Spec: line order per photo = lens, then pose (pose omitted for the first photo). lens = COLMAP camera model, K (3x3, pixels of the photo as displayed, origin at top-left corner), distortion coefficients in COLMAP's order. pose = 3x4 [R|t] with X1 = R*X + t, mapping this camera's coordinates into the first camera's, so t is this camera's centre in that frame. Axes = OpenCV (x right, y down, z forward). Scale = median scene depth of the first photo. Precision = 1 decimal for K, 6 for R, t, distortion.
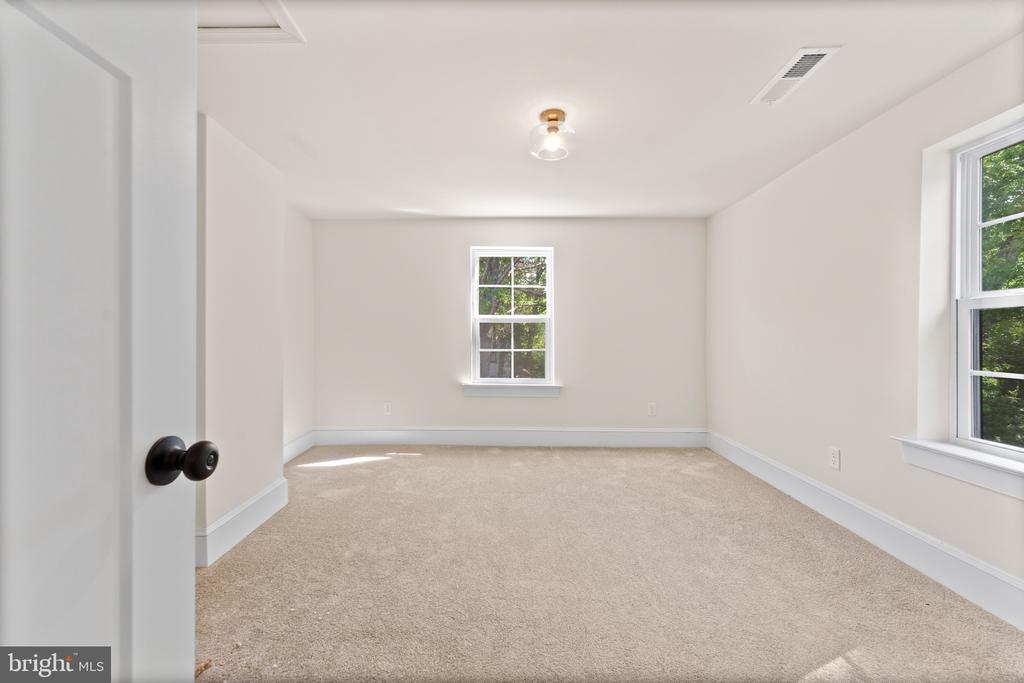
lens RADIAL K [[405.6, 0, 512.0], [0, 405.6, 341.5], [0, 0, 1]] dist [-0.000004, 0.000005]
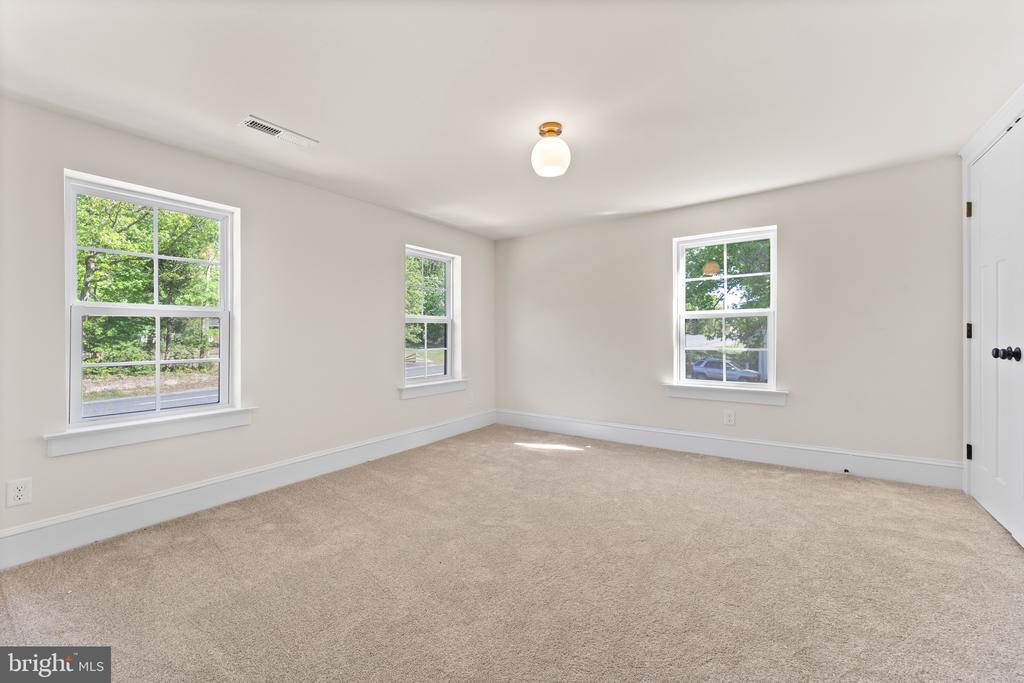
lens RADIAL K [[405.6, 0, 512.0], [0, 405.6, 341.5], [0, 0, 1]] dist [-0.000004, 0.000005]
pose [[0.828329, -0.007324, -0.560194, 0.114320], [0.007832, 0.999968, -0.001493, 0.002095], [0.560187, -0.003151, 0.828360, 0.007840]]
